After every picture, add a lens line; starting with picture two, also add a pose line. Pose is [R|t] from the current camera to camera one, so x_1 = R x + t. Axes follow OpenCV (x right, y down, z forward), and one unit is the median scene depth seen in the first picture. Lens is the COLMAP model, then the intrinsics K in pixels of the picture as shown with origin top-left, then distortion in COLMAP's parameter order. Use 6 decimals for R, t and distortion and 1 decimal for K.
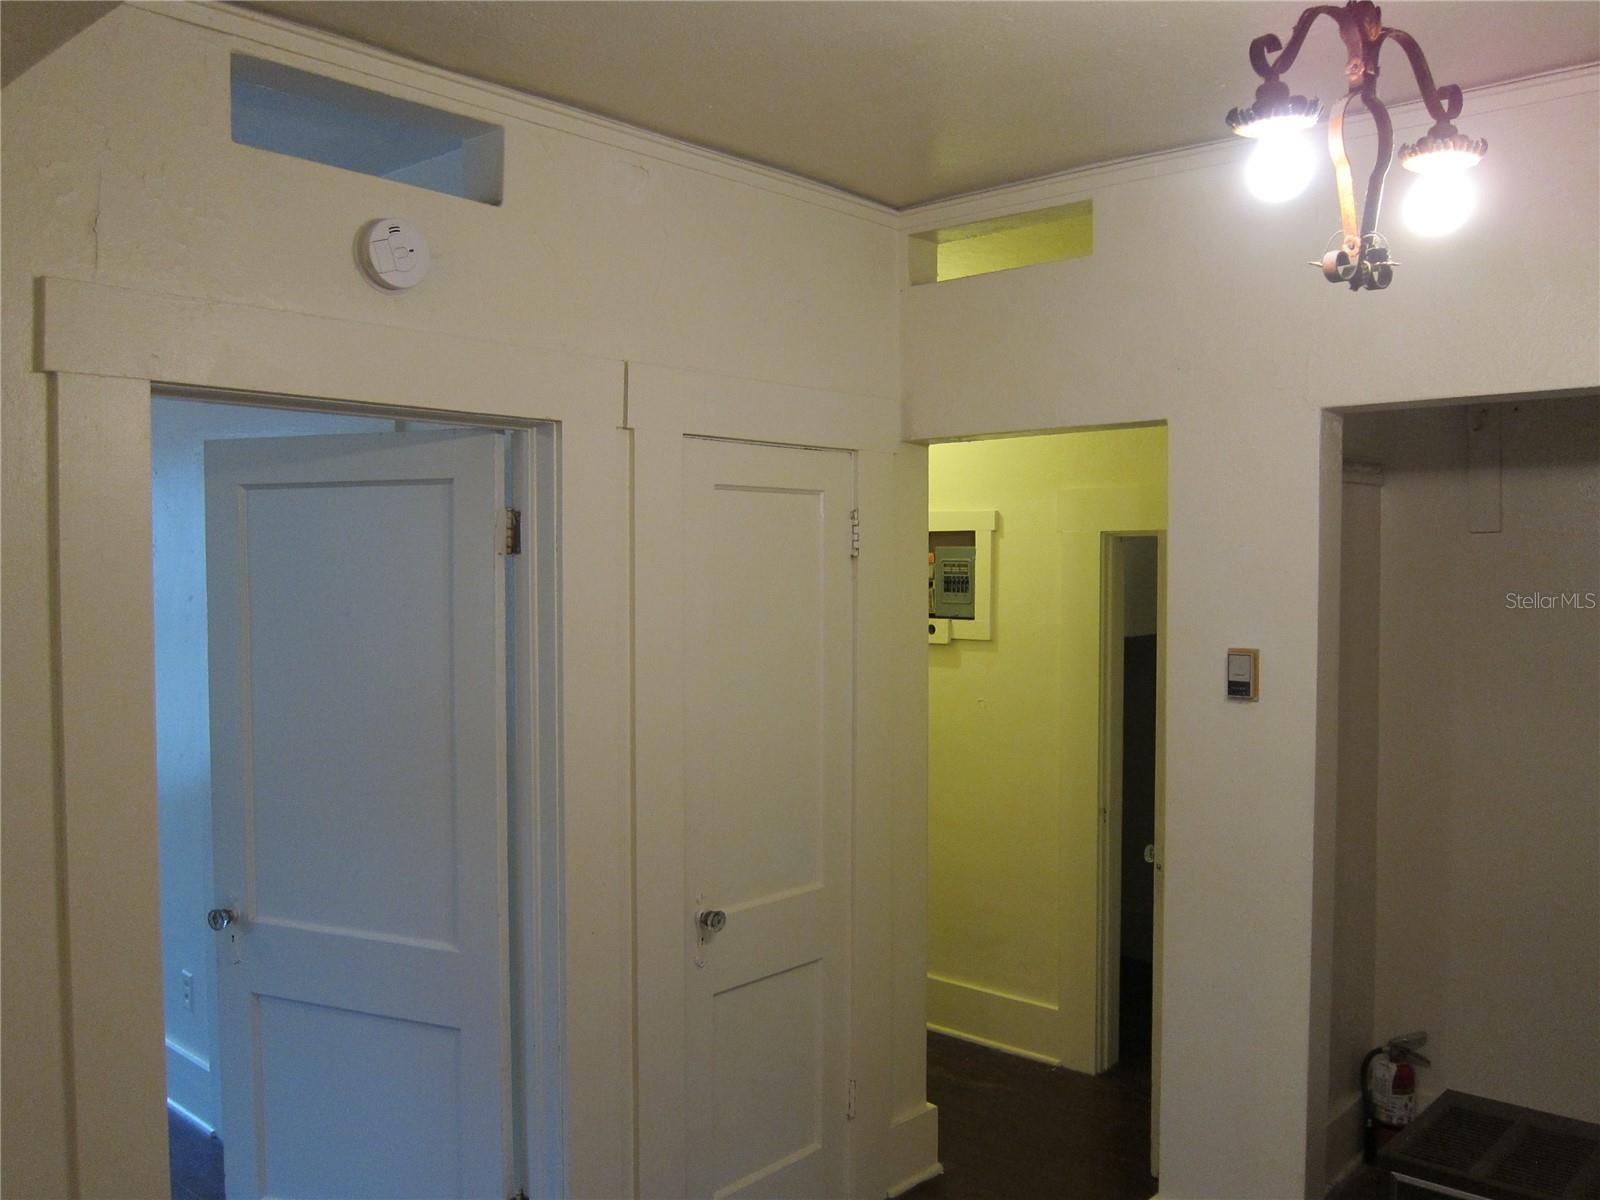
lens RADIAL K [[1332.6, 0, 800.0], [0, 1332.6, 600.0], [0, 0, 1]] dist [-0.055695, 0.007147]
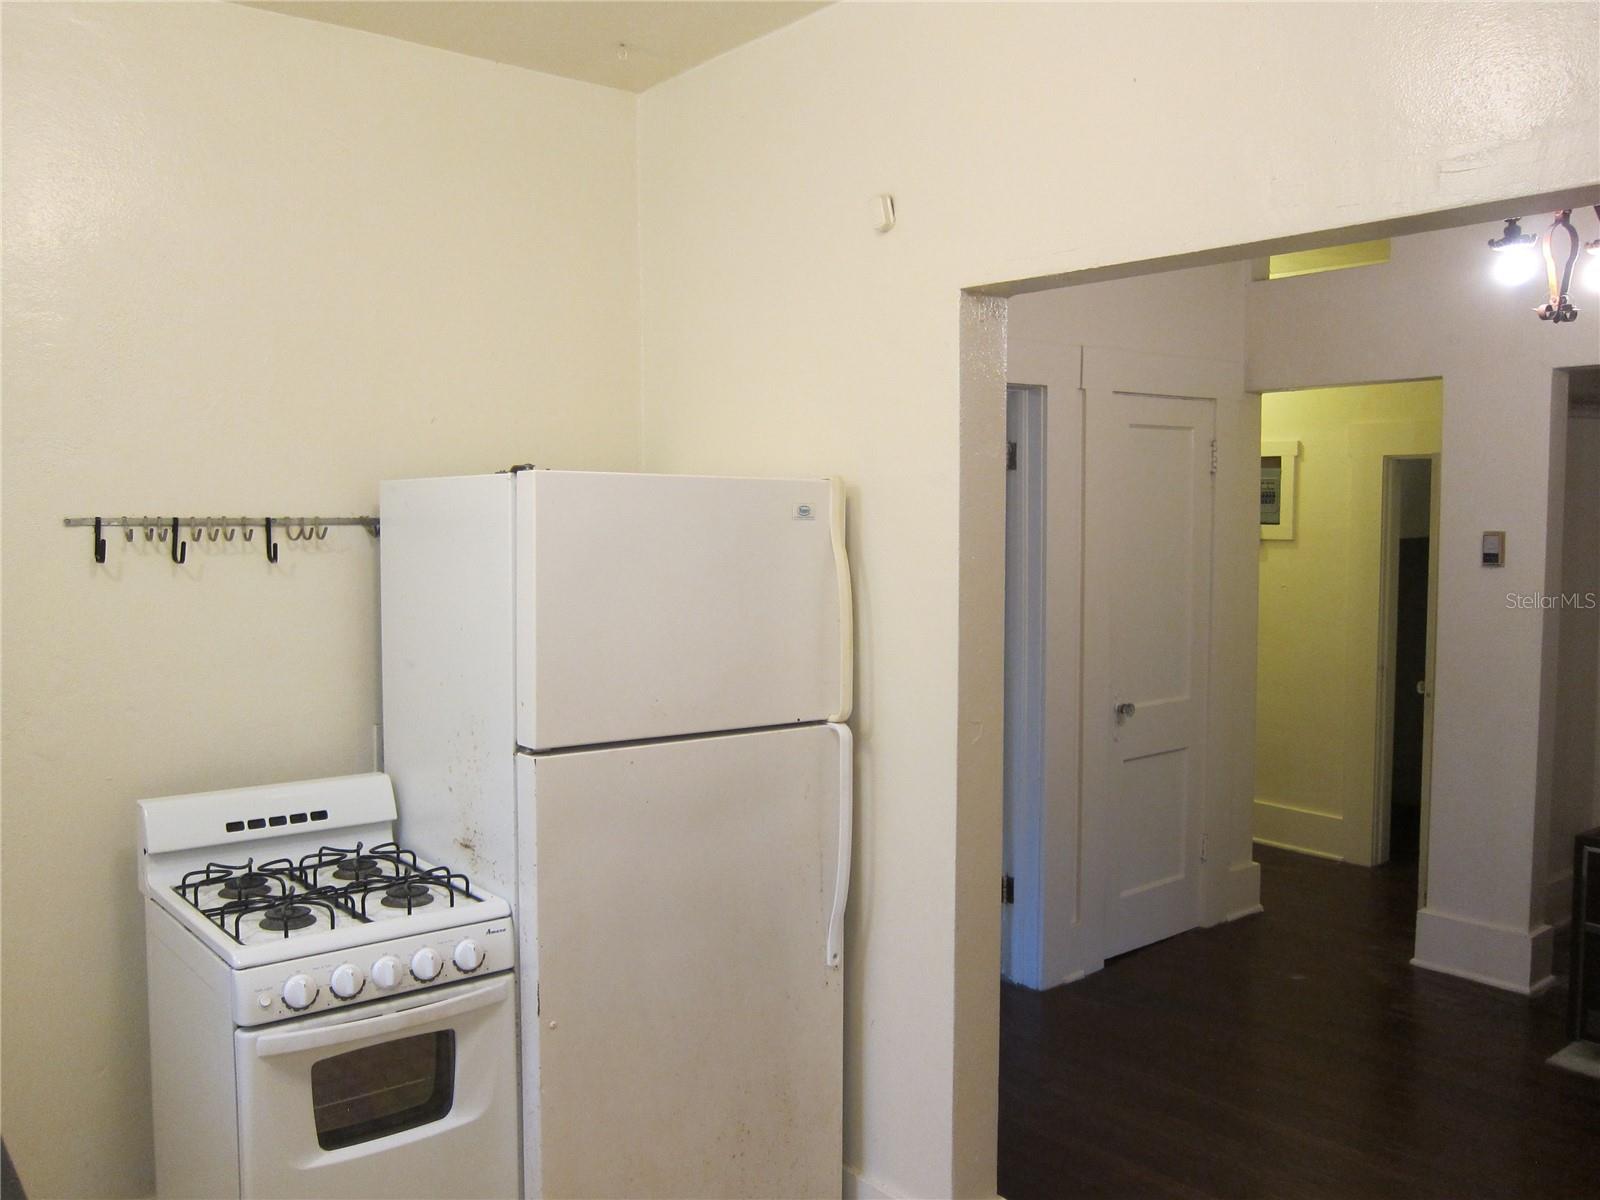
lens RADIAL K [[1332.6, 0, 800.0], [0, 1332.6, 600.0], [0, 0, 1]] dist [-0.055695, 0.007147]
pose [[0.986085, 0.006682, -0.166110, -0.154903], [0.001224, 0.998873, 0.047450, 0.035129], [0.166240, -0.046993, 0.984965, -0.479291]]
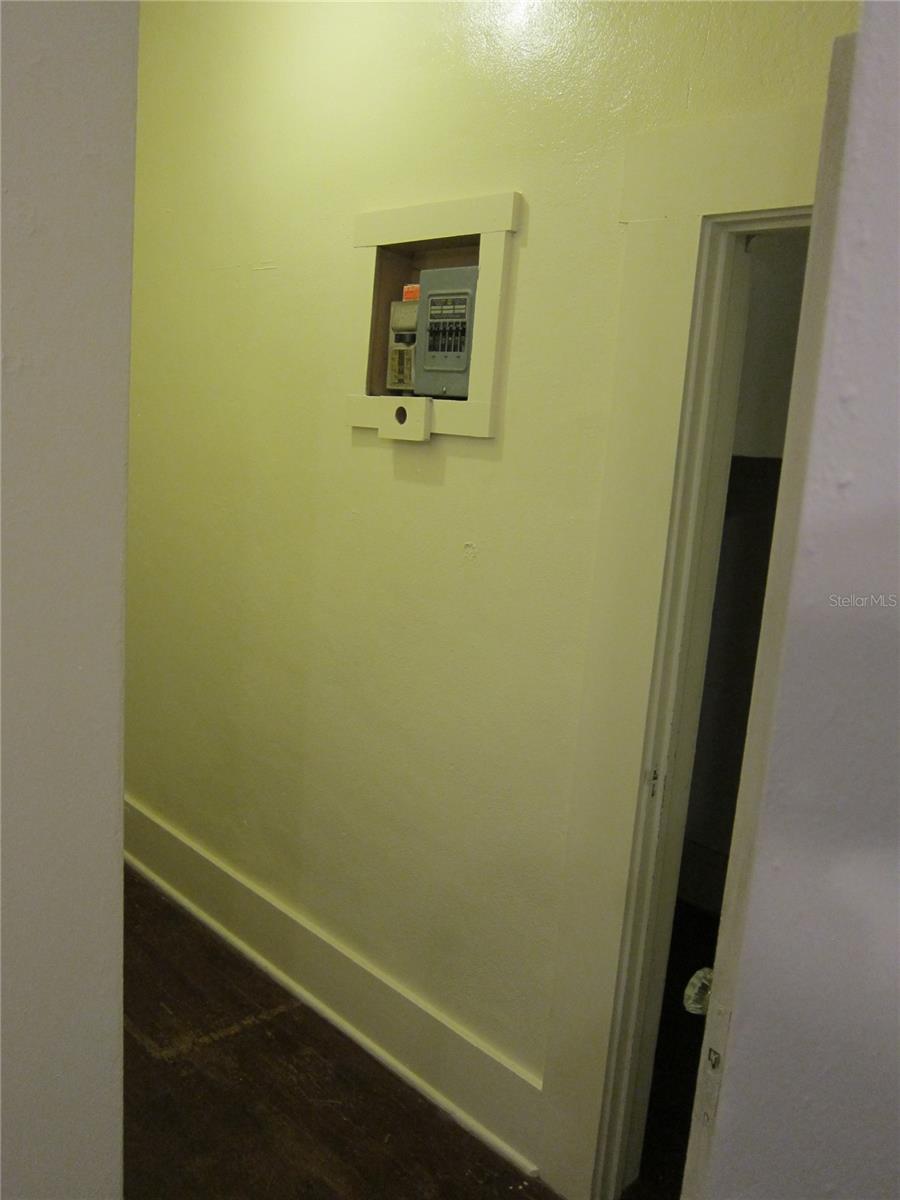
lens RADIAL K [[999.5, 0, 449.4], [0, 999.5, 604.1], [0, 0, 1]] dist [-0.055695, 0.007147]
pose [[0.993679, 0.086797, -0.071186, 0.211327], [-0.074809, 0.984832, 0.156554, 0.044919], [0.083695, -0.150239, 0.985101, 0.760221]]
